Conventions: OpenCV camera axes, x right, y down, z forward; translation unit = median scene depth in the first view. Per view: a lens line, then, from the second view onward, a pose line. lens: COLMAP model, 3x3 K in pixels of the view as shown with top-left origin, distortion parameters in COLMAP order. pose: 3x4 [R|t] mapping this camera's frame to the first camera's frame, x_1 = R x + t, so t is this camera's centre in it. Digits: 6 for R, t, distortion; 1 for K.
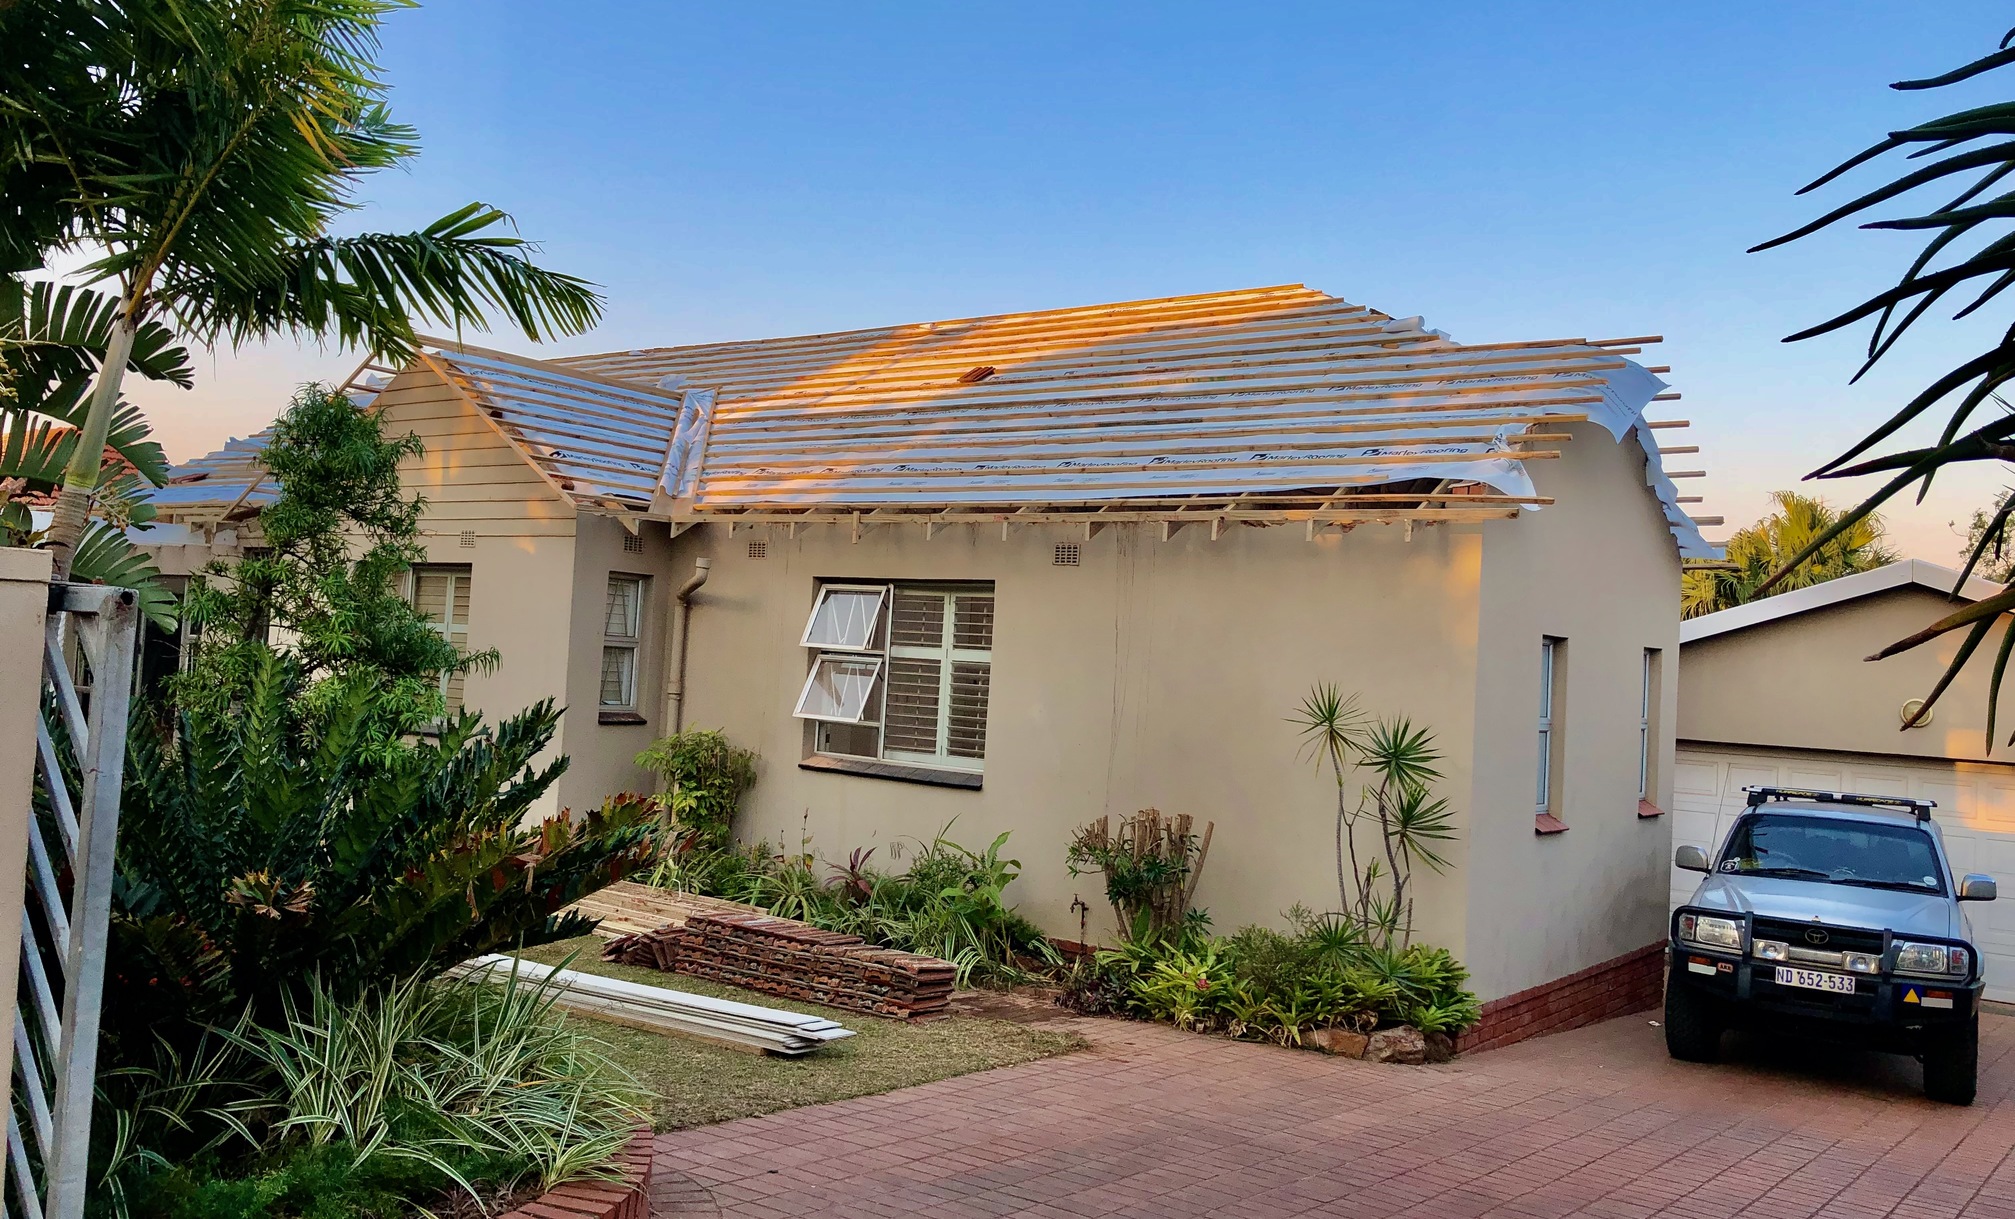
lens RADIAL K [[1630.1, 0, 1007.5], [0, 1630.1, 609.5], [0, 0, 1]] dist [0.090373, -0.116615]
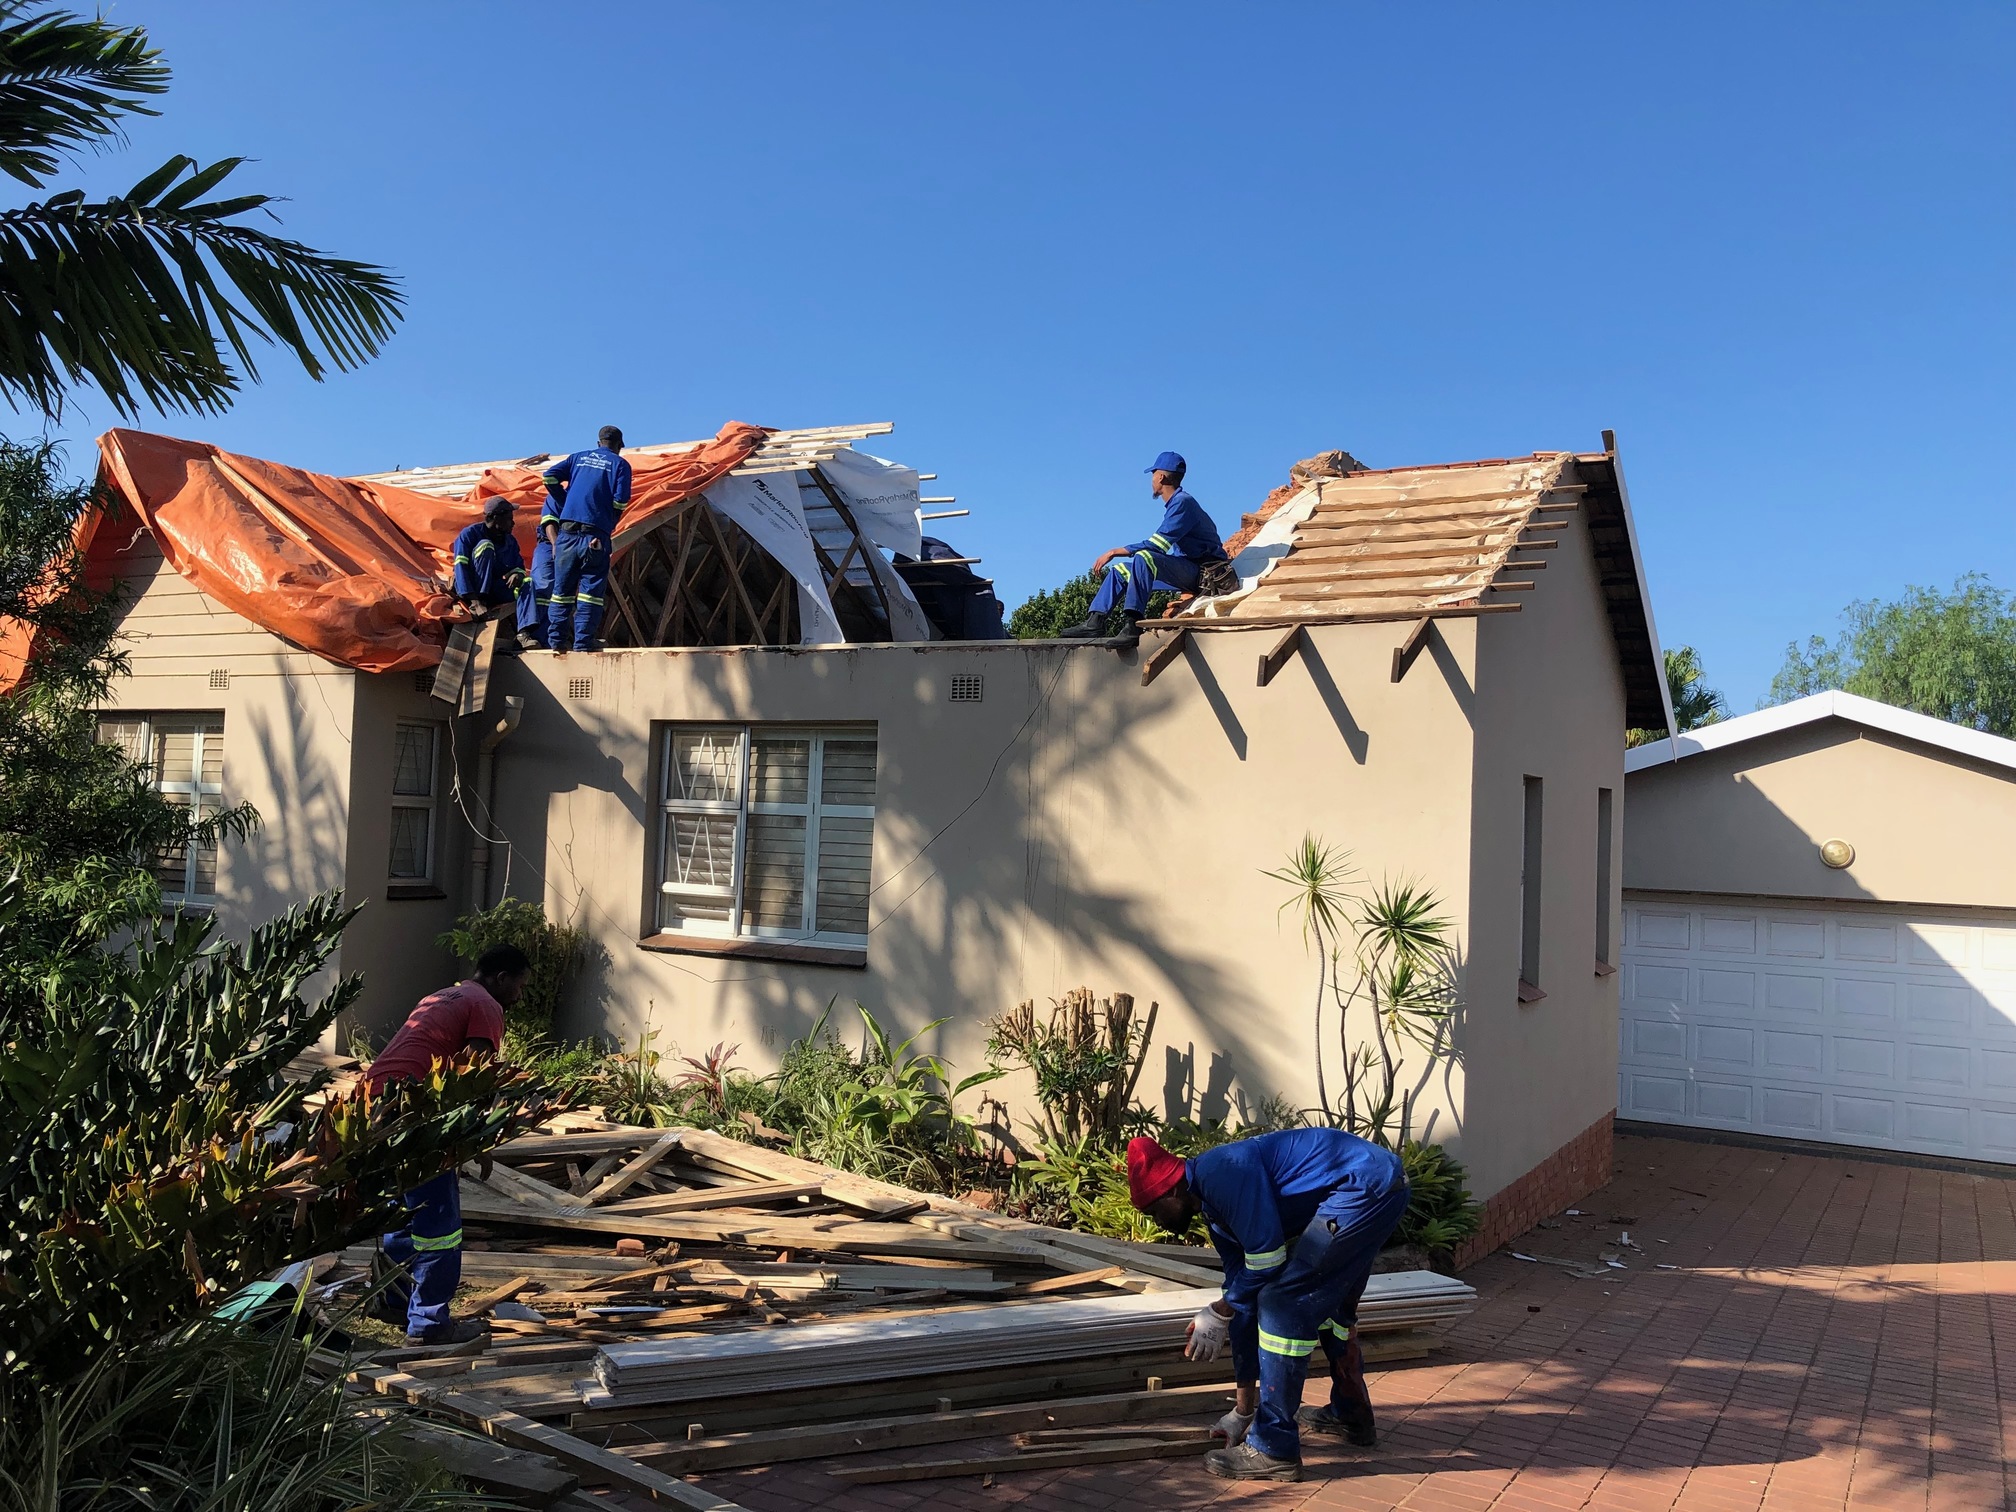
lens RADIAL K [[1624.0, 0, 1008.0], [0, 1624.0, 756.0], [0, 0, 1]] dist [0.004504, 0.000704]
pose [[0.991733, -0.013798, 0.127576, -0.054020], [0.014465, 0.999886, -0.004303, 0.005676], [-0.127502, 0.006113, 0.991820, 0.184649]]
